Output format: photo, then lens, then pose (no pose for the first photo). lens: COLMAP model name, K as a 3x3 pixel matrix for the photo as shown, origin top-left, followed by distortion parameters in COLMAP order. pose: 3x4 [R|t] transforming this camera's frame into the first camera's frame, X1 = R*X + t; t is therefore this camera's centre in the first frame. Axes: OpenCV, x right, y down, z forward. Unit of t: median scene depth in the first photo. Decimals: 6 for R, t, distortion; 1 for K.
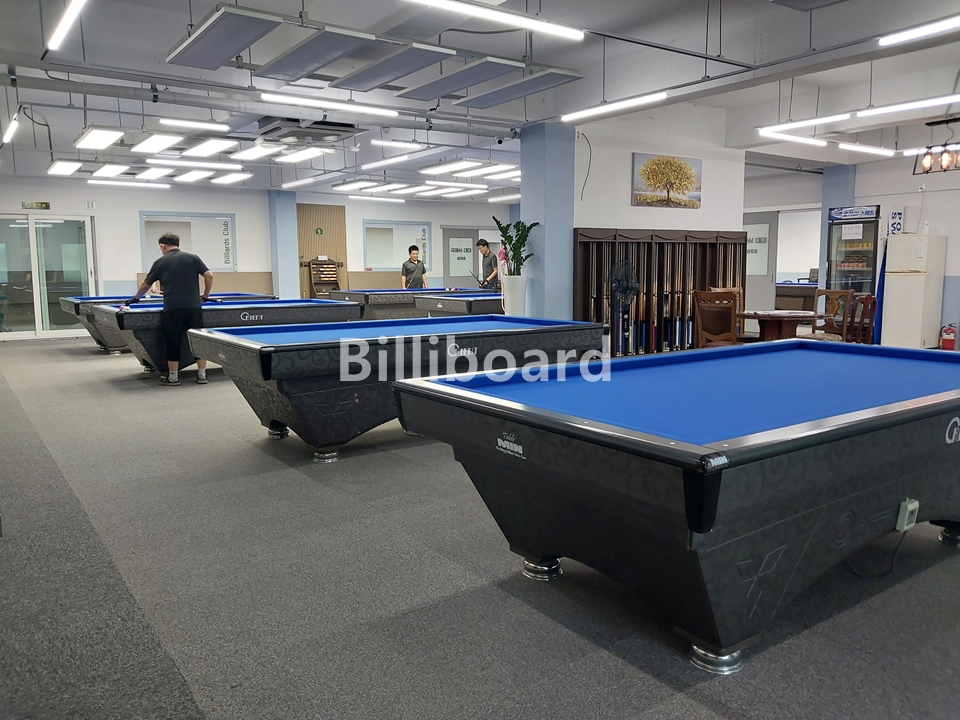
lens RADIAL K [[754.7, 0, 479.0], [0, 754.7, 359.9], [0, 0, 1]] dist [0.005542, 0.000778]
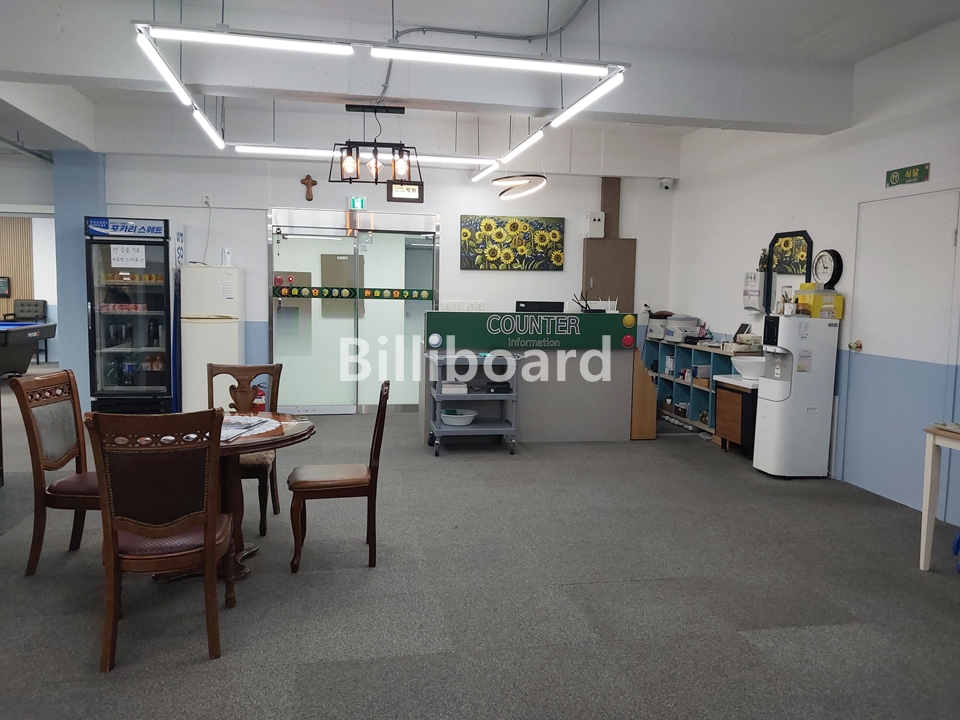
lens RADIAL K [[754.7, 0, 480.3], [0, 754.7, 360.2], [0, 0, 1]] dist [0.005542, 0.000778]
pose [[0.411320, -0.073748, 0.908503, 0.021382], [0.092514, 0.994952, 0.038880, -0.078693], [-0.906784, 0.068057, 0.416066, 0.464857]]
